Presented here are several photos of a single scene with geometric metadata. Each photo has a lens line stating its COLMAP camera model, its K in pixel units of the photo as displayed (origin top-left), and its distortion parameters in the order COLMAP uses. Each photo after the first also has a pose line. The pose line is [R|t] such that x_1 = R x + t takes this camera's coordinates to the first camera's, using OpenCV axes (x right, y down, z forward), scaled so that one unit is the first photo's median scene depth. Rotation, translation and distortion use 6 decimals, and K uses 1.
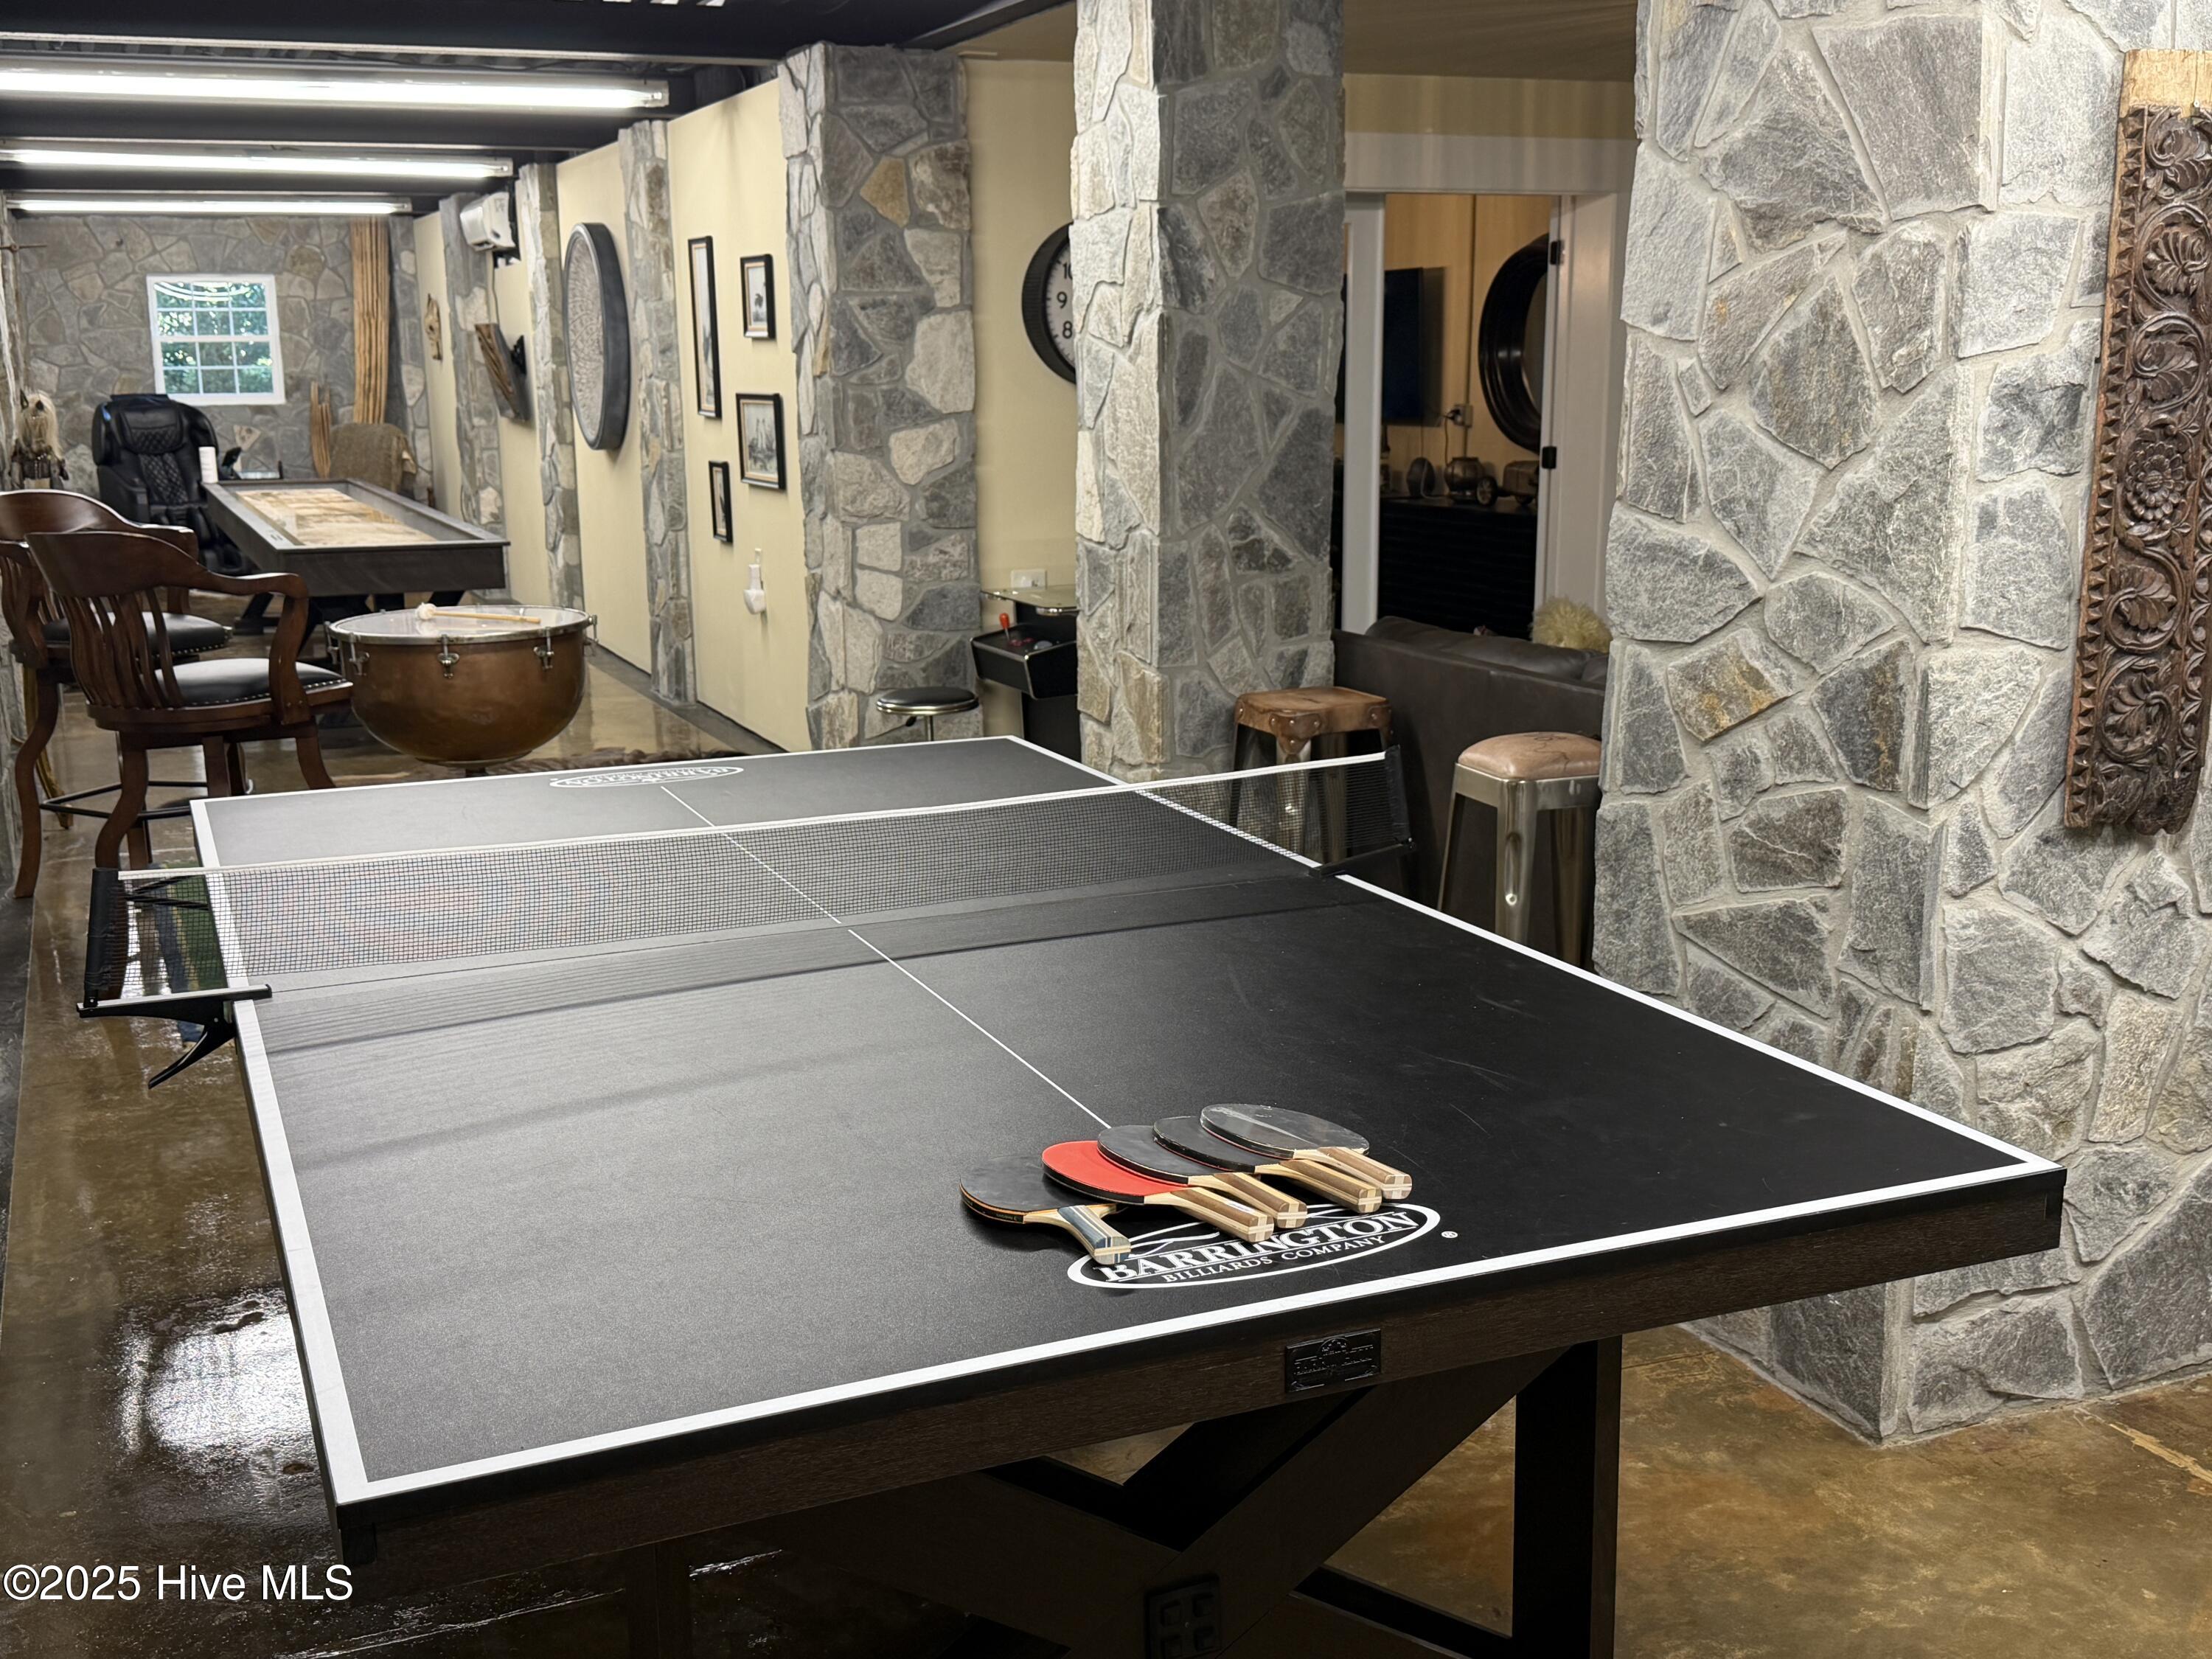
lens RADIAL K [[2304.0, 0, 1091.8], [0, 2304.0, 840.2], [0, 0, 1]] dist [0.196099, -0.455761]
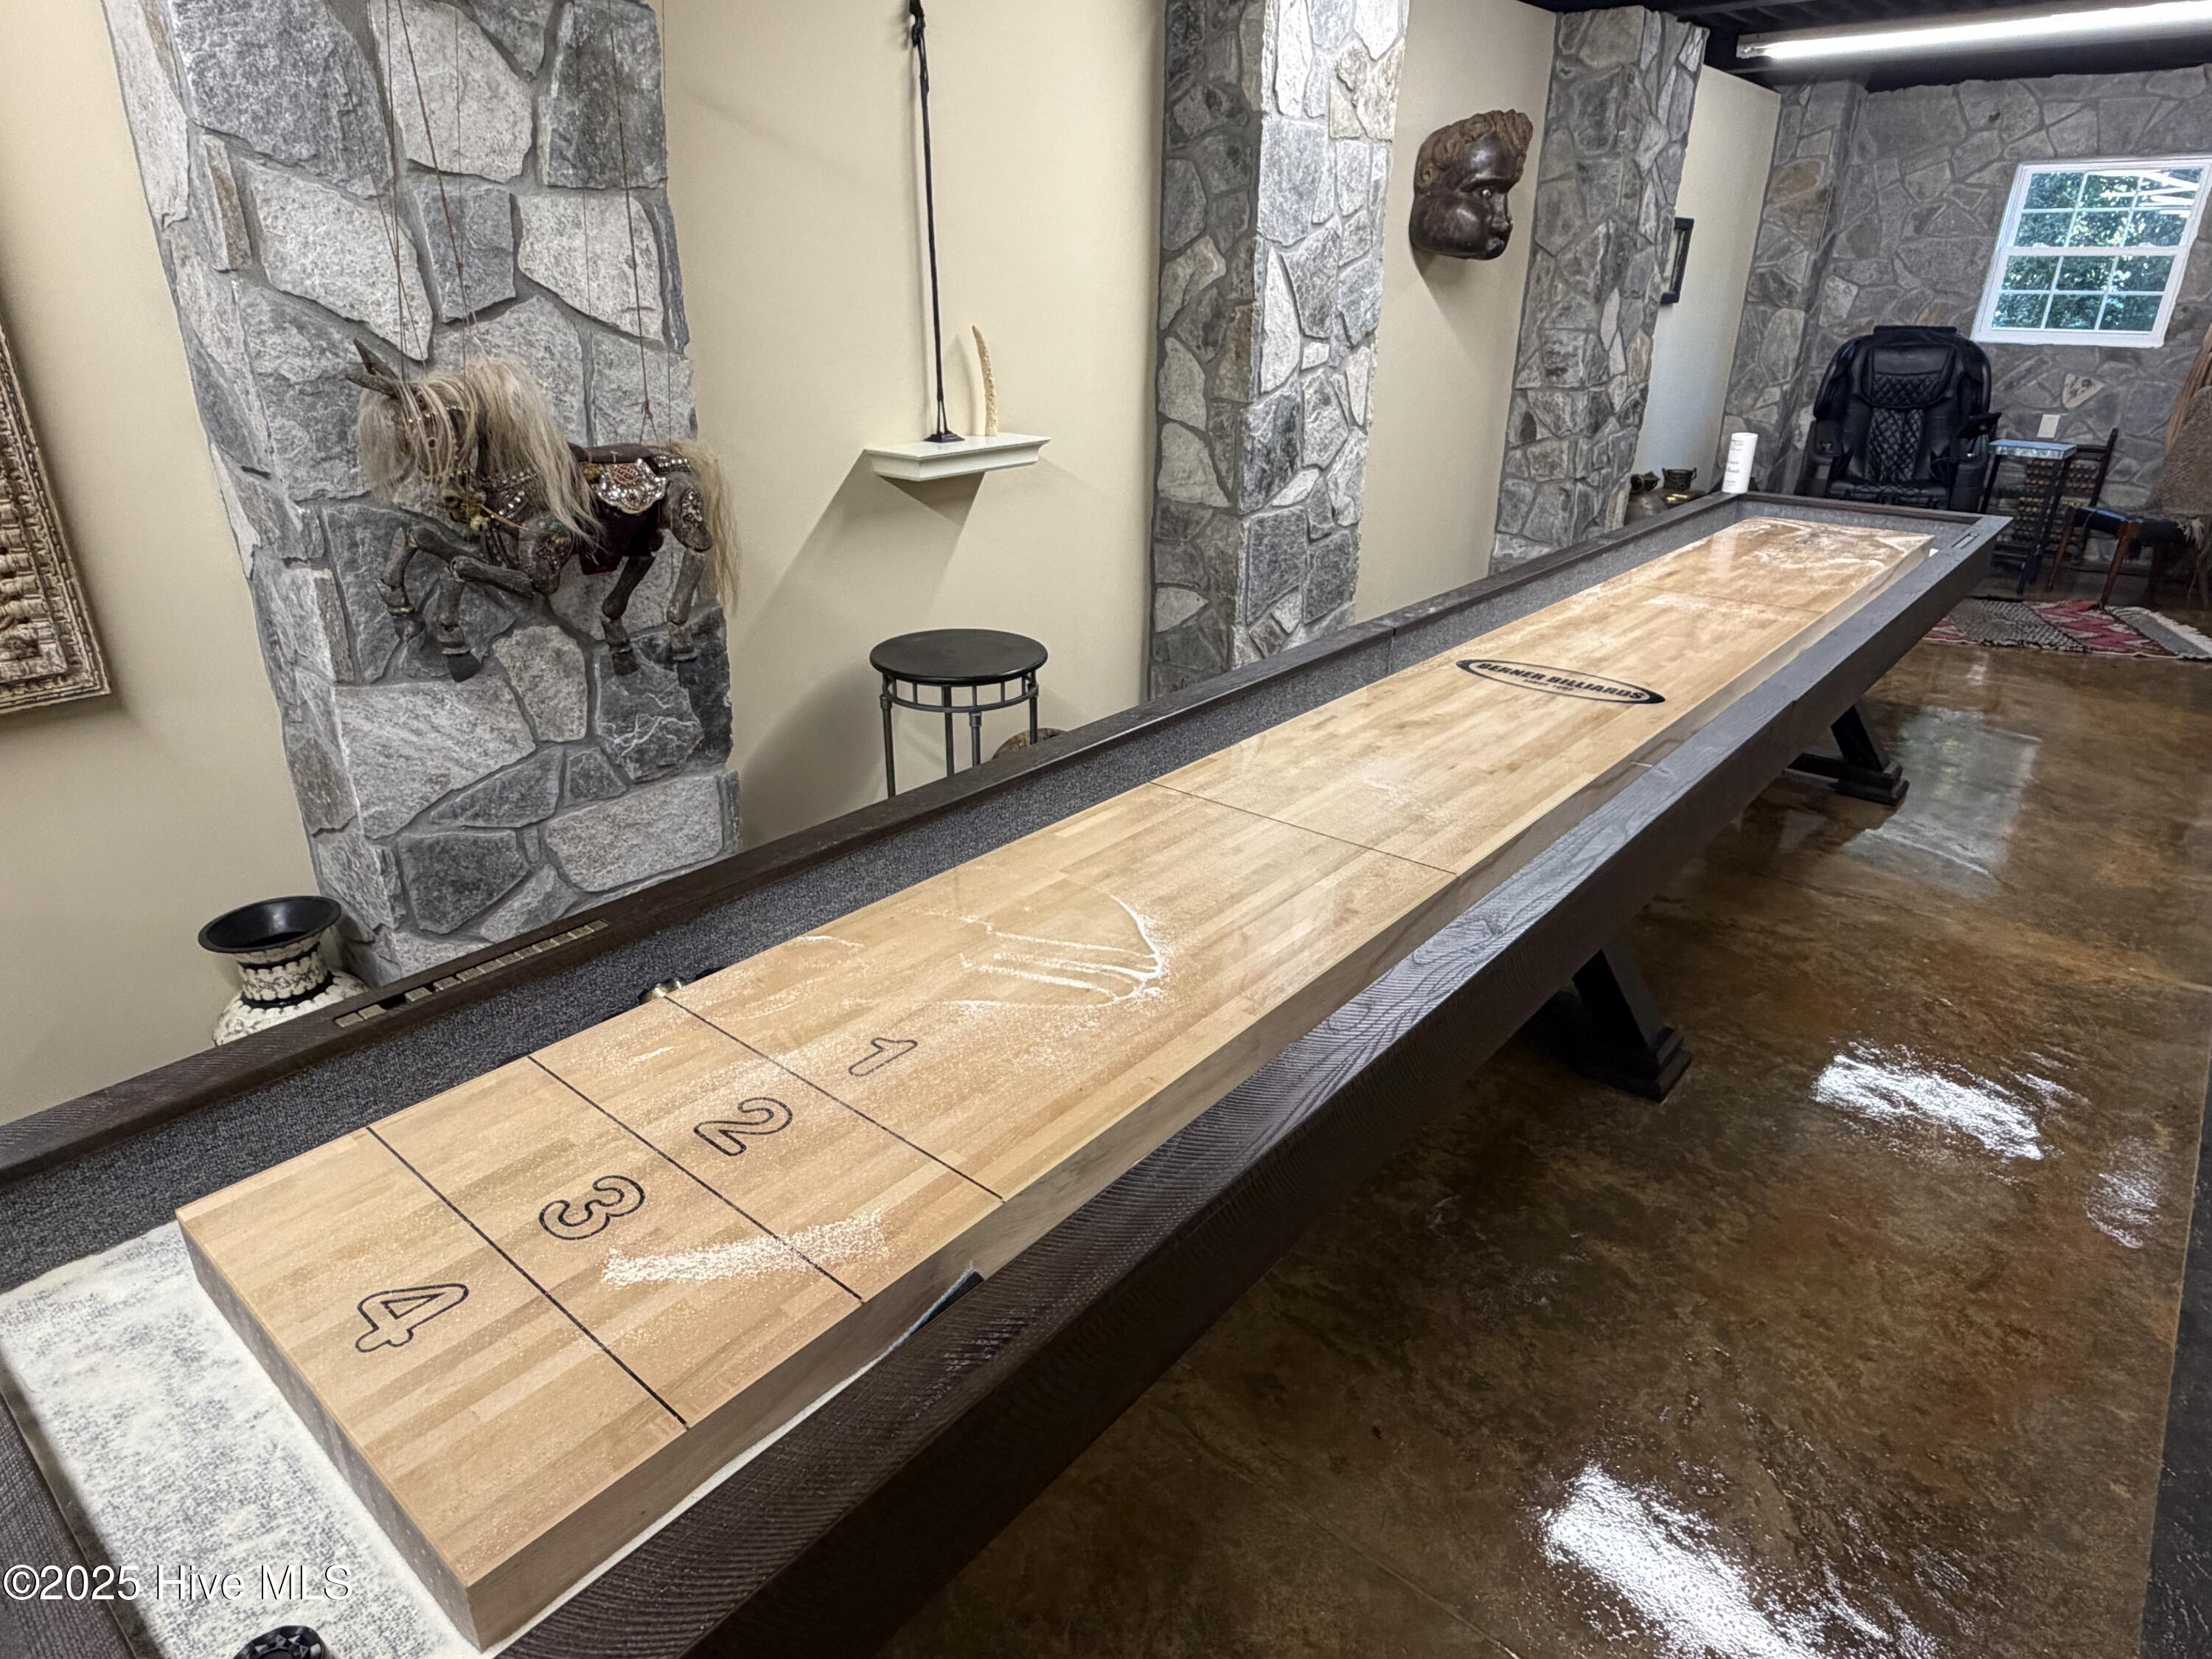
lens RADIAL K [[1294.5, 0, 1106.0], [0, 1294.5, 829.5], [0, 0, 1]] dist [0.000067, -0.000118]
pose [[0.451572, 0.364701, -0.814295, -0.383506], [-0.199651, 0.930807, 0.306166, -0.361519], [0.869611, 0.024319, 0.493139, 1.806053]]
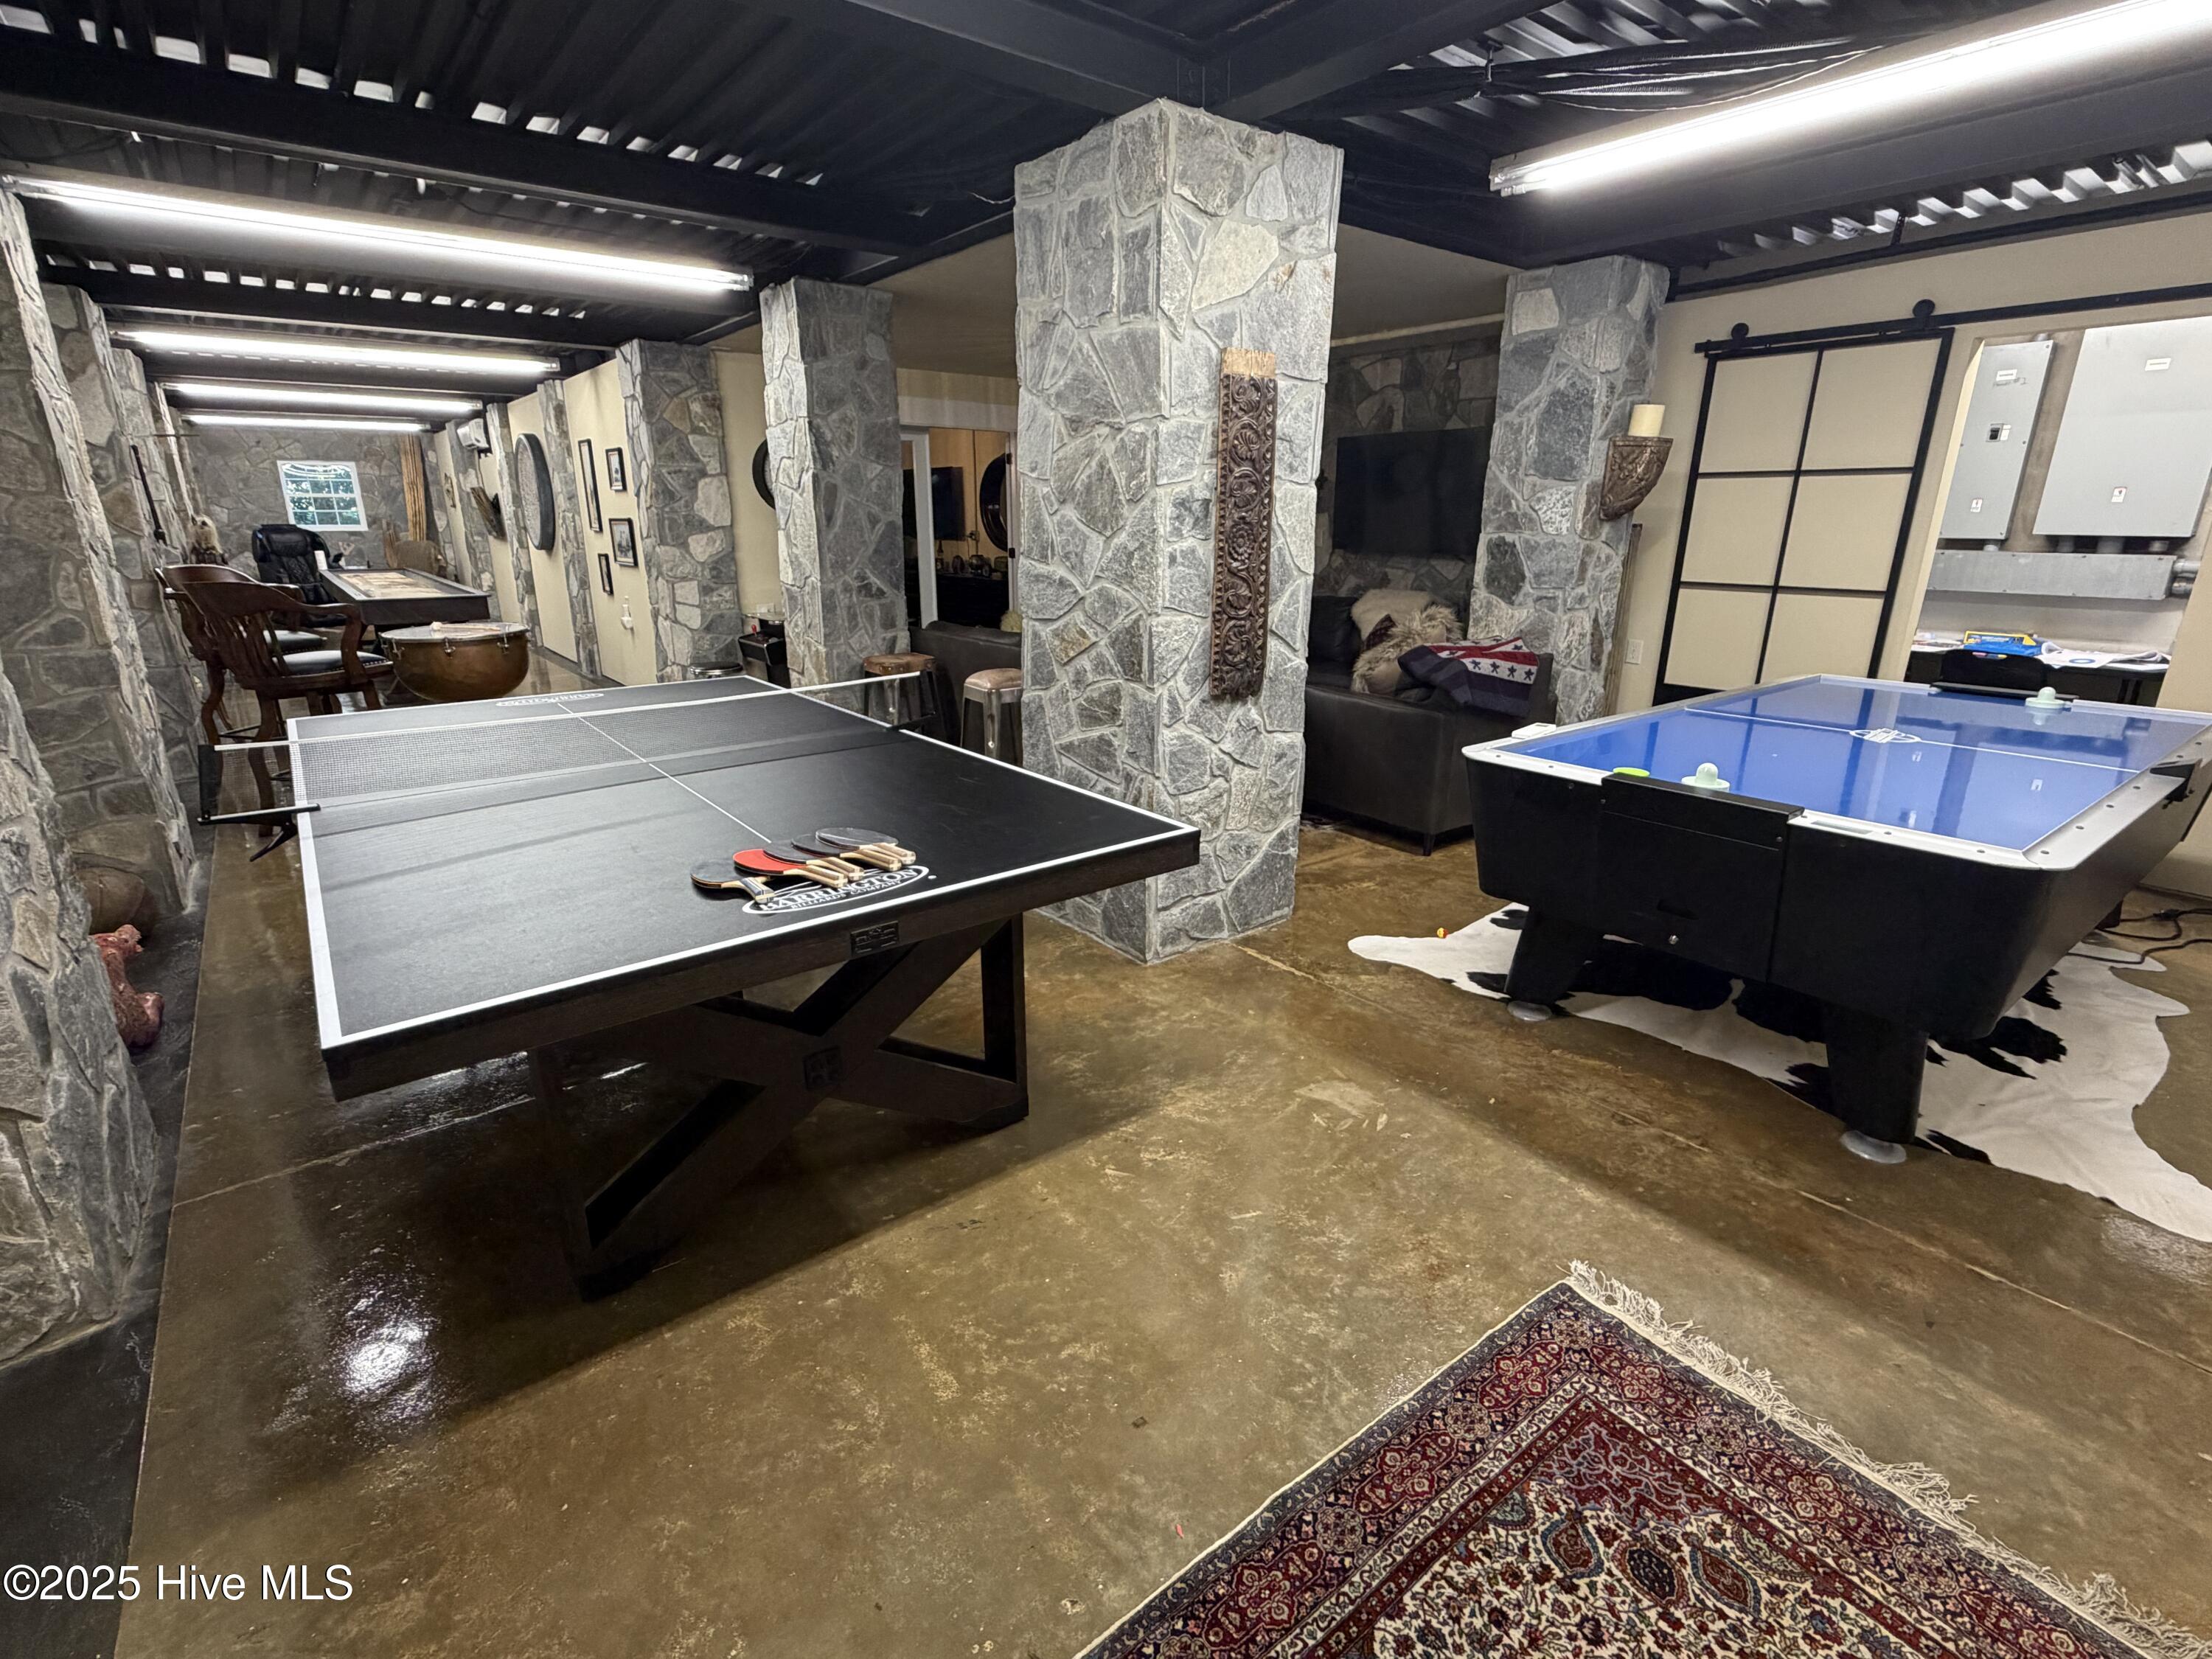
lens RADIAL K [[1034.9, 0, 1106.0], [0, 1034.9, 829.5], [0, 0, 1]] dist [0.001580, -0.000212]
pose [[0.966024, -0.063051, 0.250642, 0.044880], [0.042028, 0.995201, 0.088365, 0.029884], [-0.255011, -0.074829, 0.964038, 0.025506]]
